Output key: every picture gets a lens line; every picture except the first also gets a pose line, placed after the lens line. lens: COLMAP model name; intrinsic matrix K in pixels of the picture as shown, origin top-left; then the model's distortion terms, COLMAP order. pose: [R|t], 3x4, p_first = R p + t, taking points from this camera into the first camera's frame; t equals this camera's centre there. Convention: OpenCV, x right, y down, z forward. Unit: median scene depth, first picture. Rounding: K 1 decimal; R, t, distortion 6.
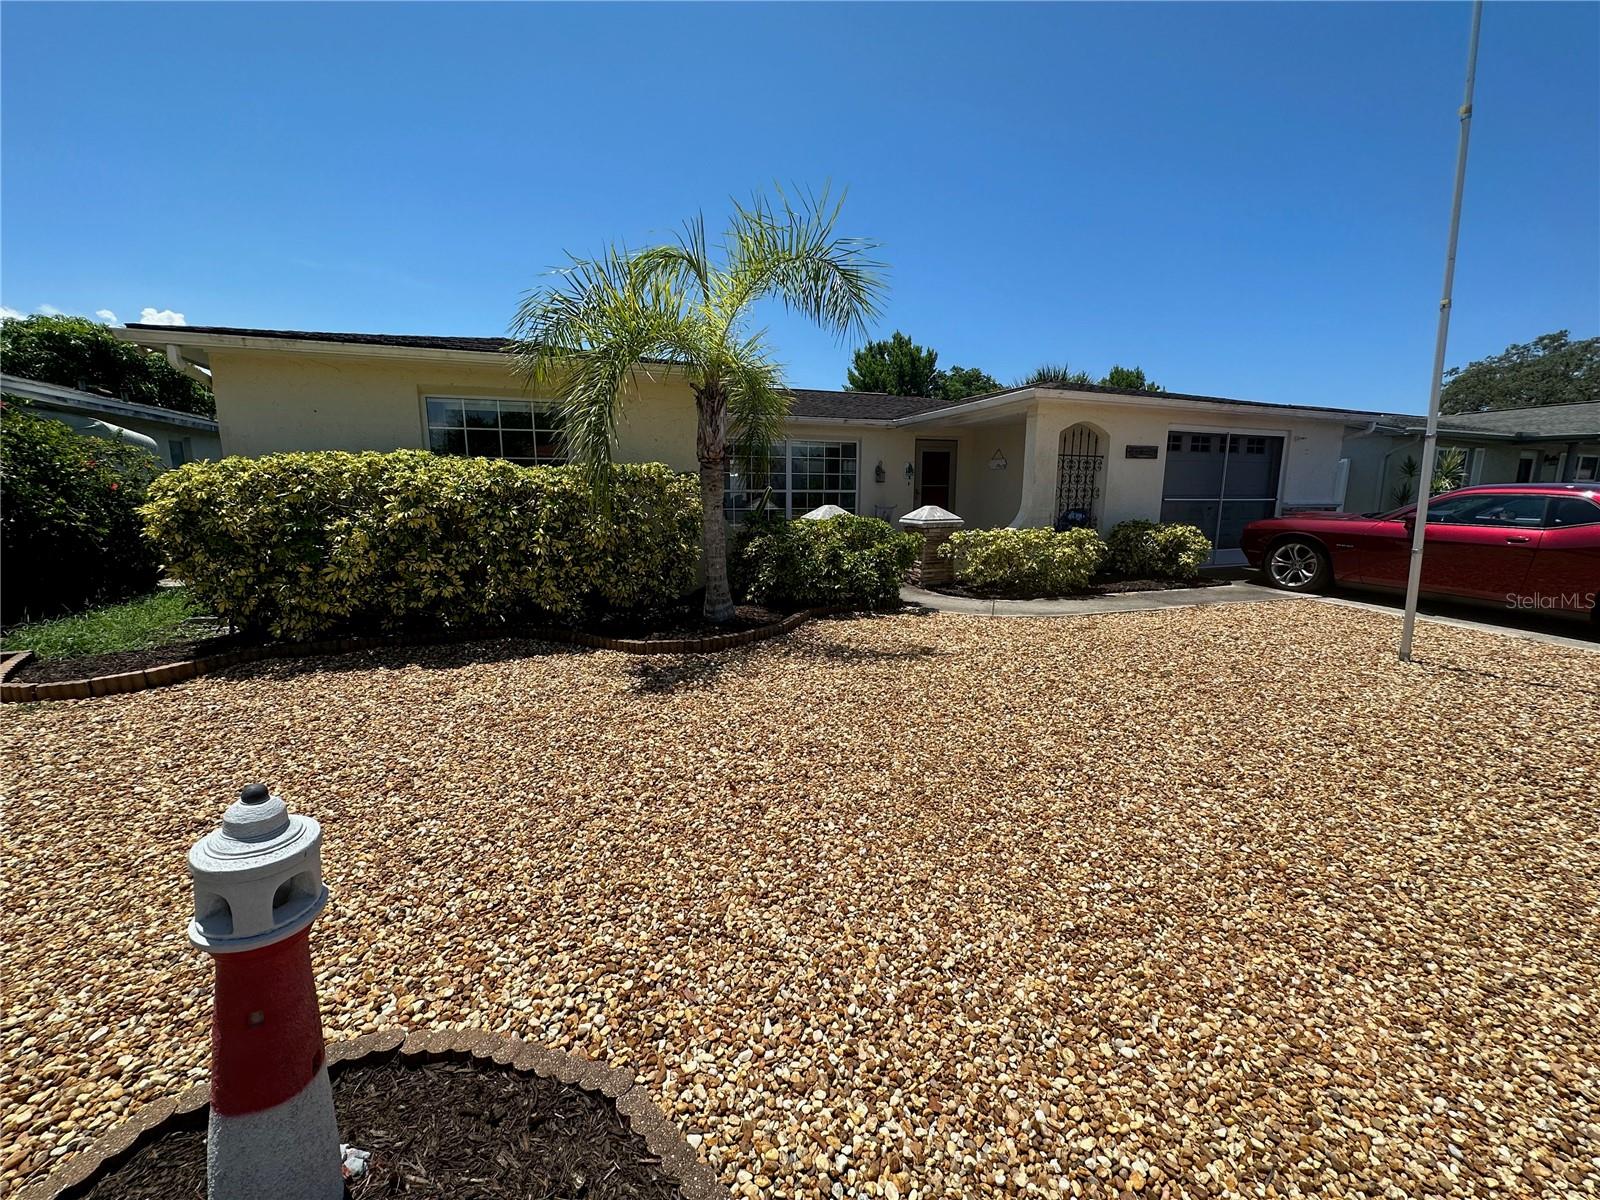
lens RADIAL K [[640.4, 0, 803.9], [0, 640.4, 597.3], [0, 0, 1]] dist [-0.003636, 0.000102]
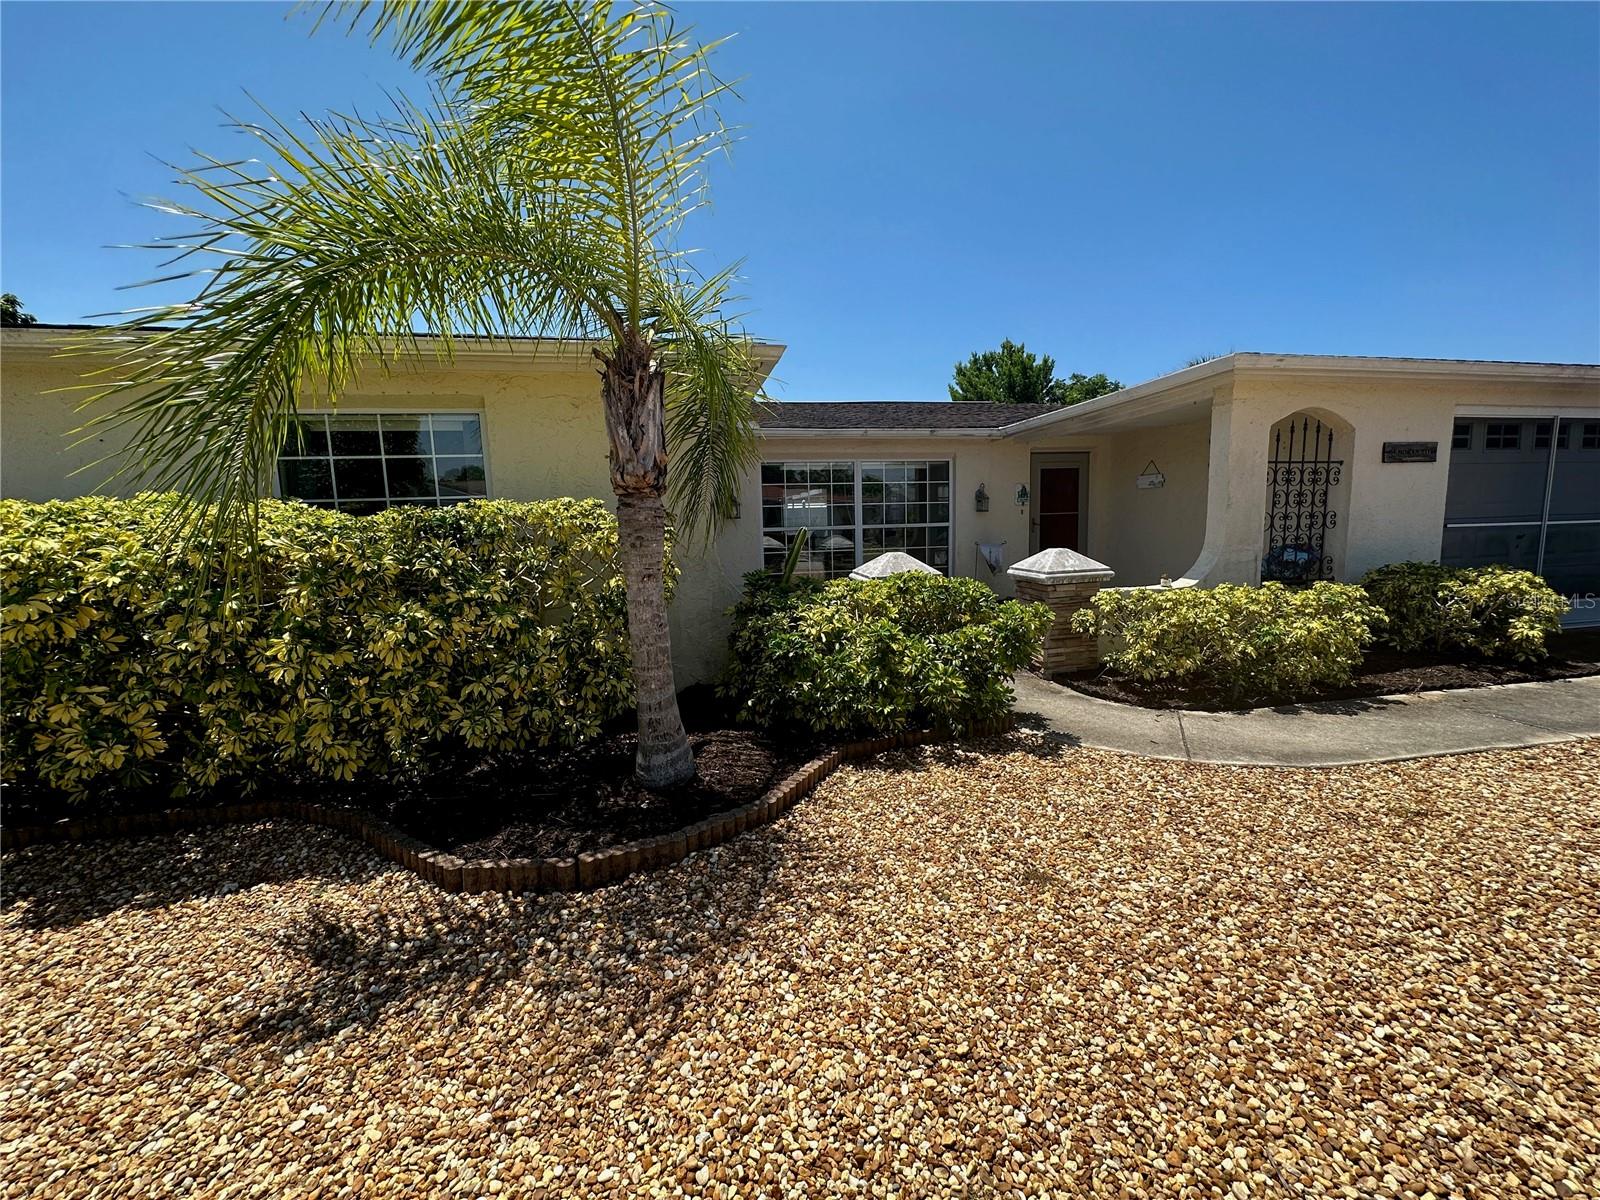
lens RADIAL K [[640.4, 0, 797.0], [0, 640.4, 599.2], [0, 0, 1]] dist [-0.003636, 0.000102]
pose [[0.984140, -0.007744, -0.177222, 0.055032], [0.000330, 0.999125, -0.041828, -0.066648], [0.177391, 0.041106, 0.983282, 0.330450]]
